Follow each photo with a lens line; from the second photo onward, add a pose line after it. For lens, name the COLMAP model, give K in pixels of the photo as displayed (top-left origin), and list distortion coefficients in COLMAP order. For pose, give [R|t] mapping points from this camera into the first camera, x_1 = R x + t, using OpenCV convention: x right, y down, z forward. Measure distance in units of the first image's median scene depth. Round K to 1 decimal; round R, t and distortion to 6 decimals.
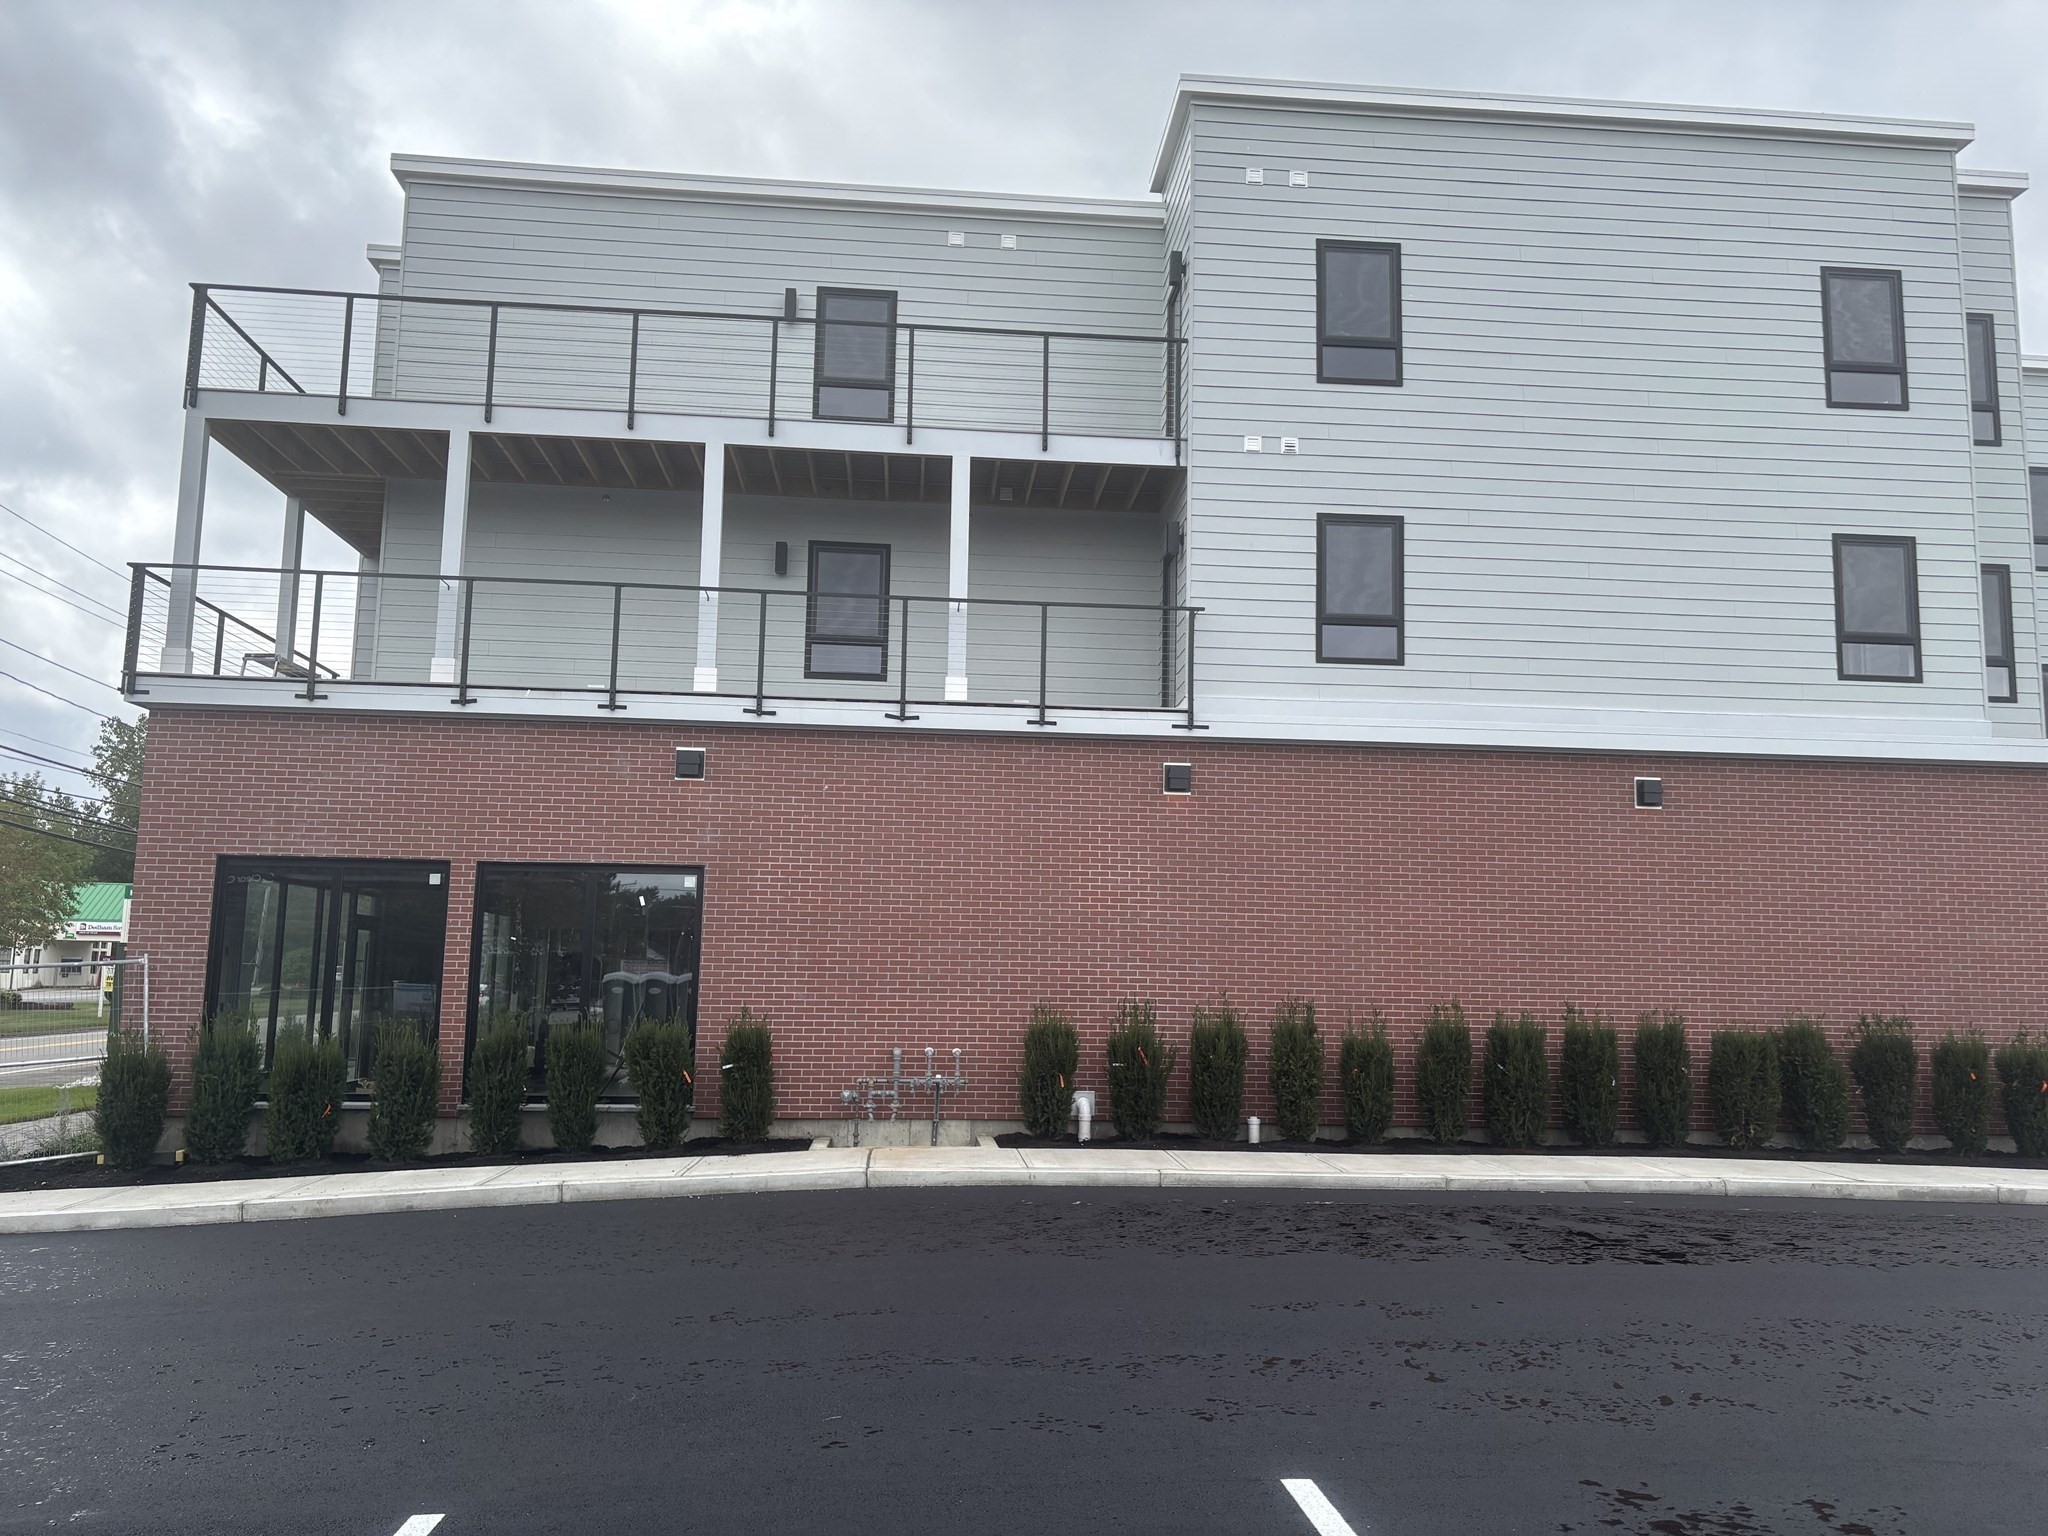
lens RADIAL K [[1540.6, 0, 1023.1], [0, 1540.6, 800.2], [0, 0, 1]] dist [0.074496, -0.091946]
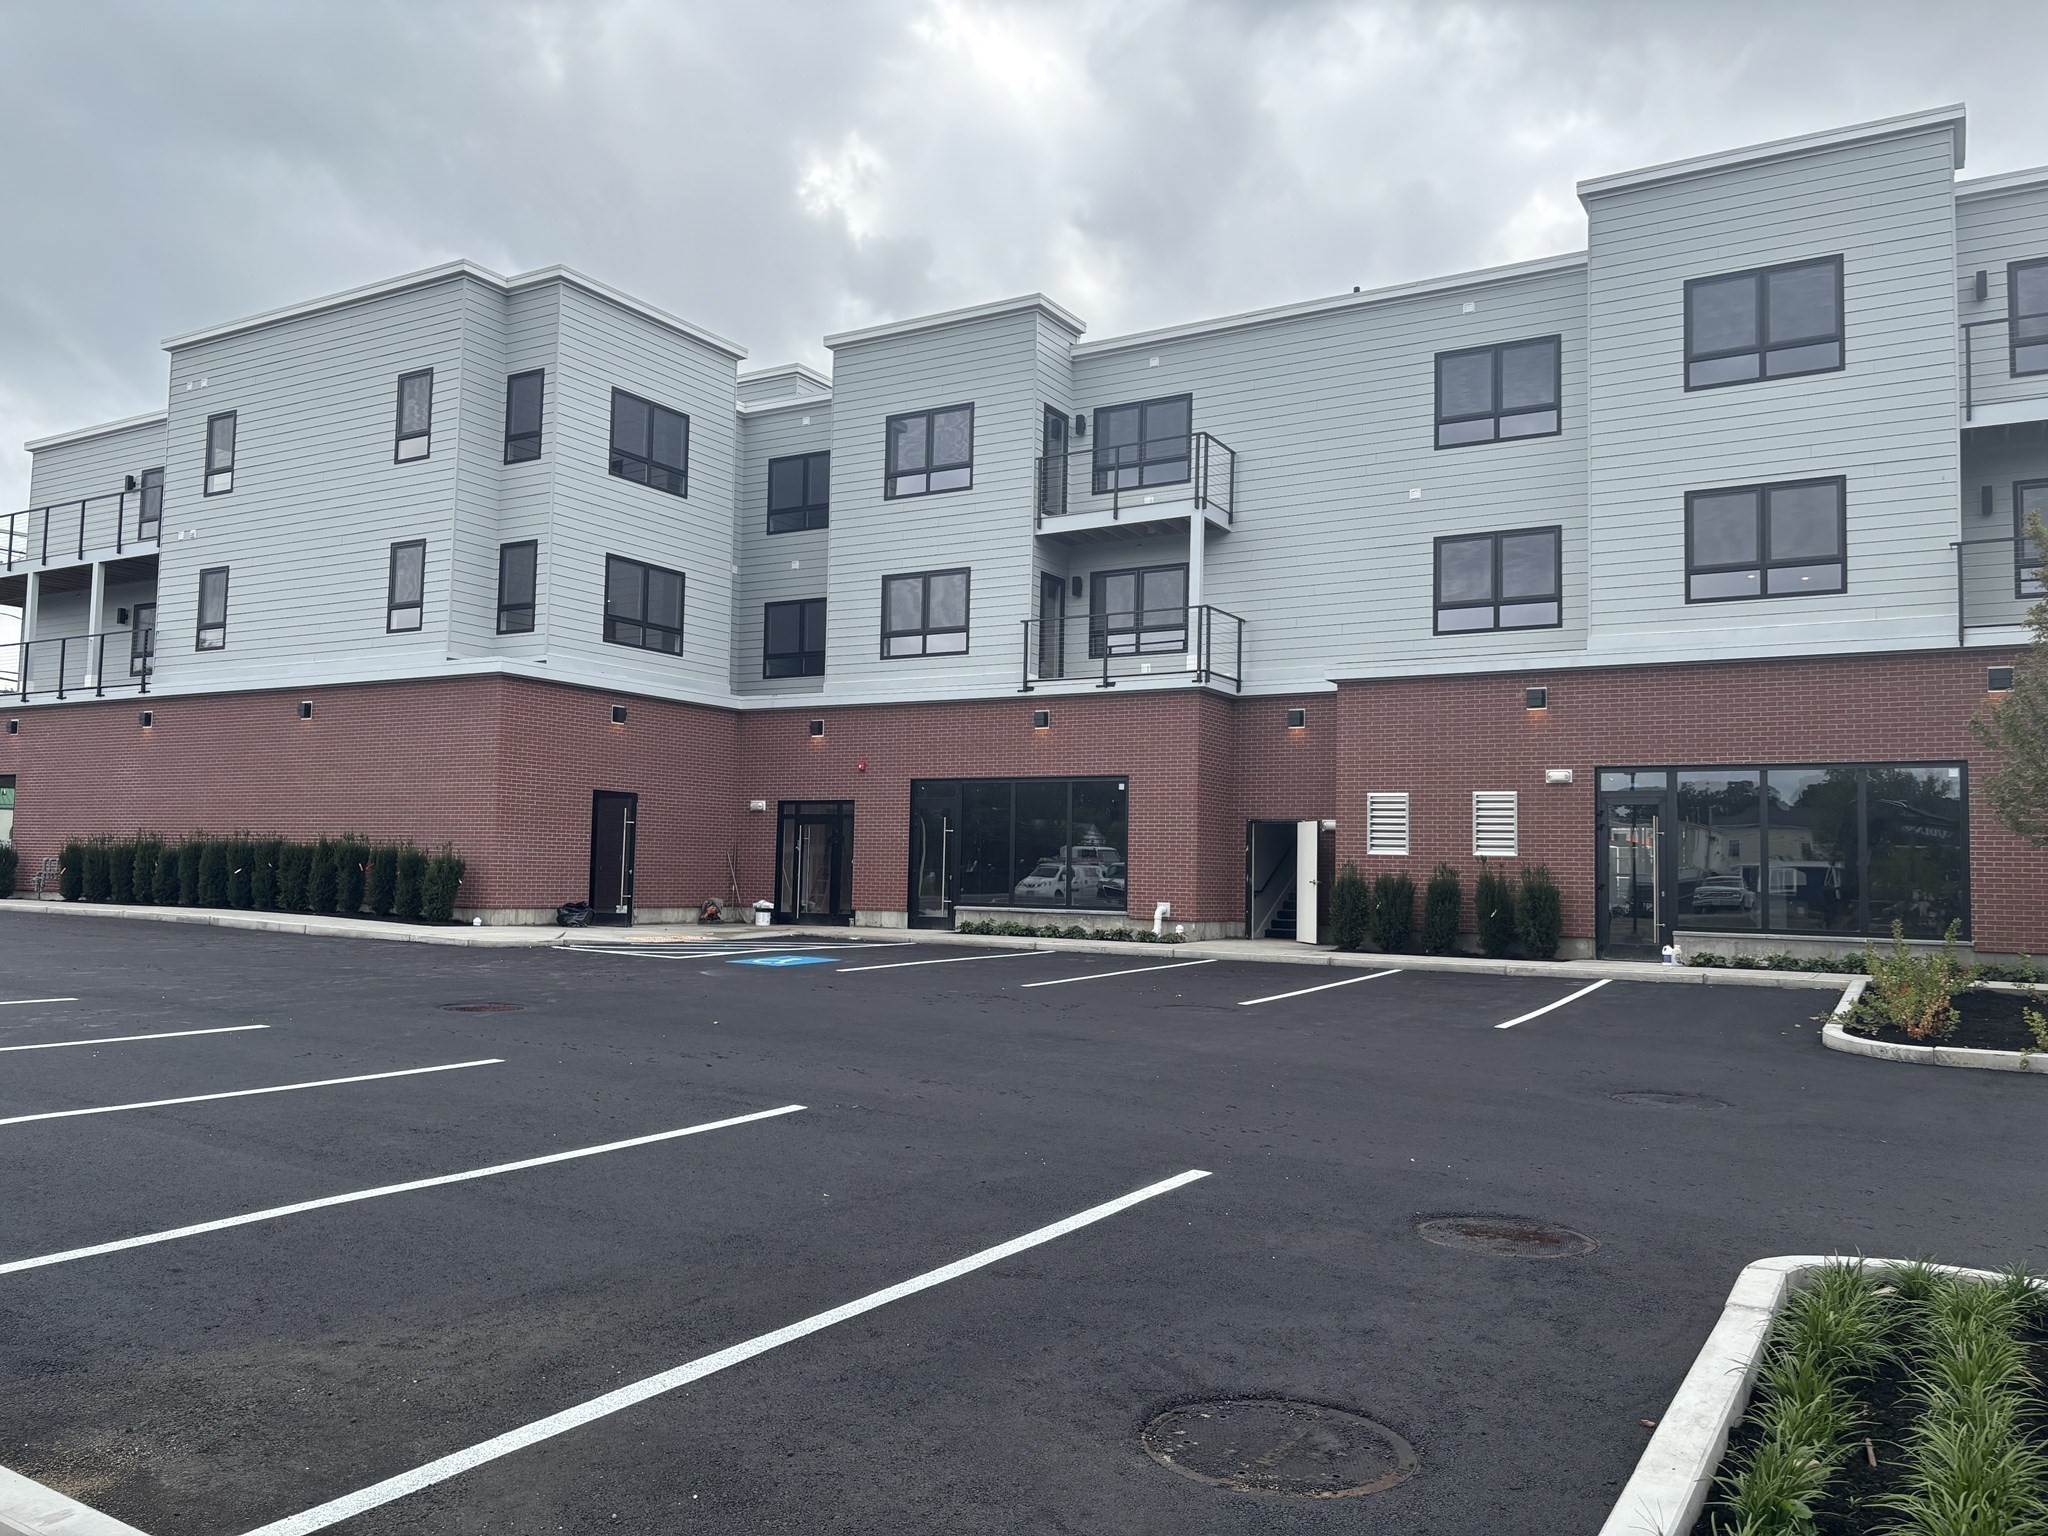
lens RADIAL K [[1540.6, 0, 1009.3], [0, 1540.6, 784.1], [0, 0, 1]] dist [0.074496, -0.091946]
pose [[0.810759, -0.037631, -0.584170, 1.984693], [0.060534, 0.997971, 0.019728, 0.088144], [0.582242, -0.051356, 0.811392, 0.040747]]
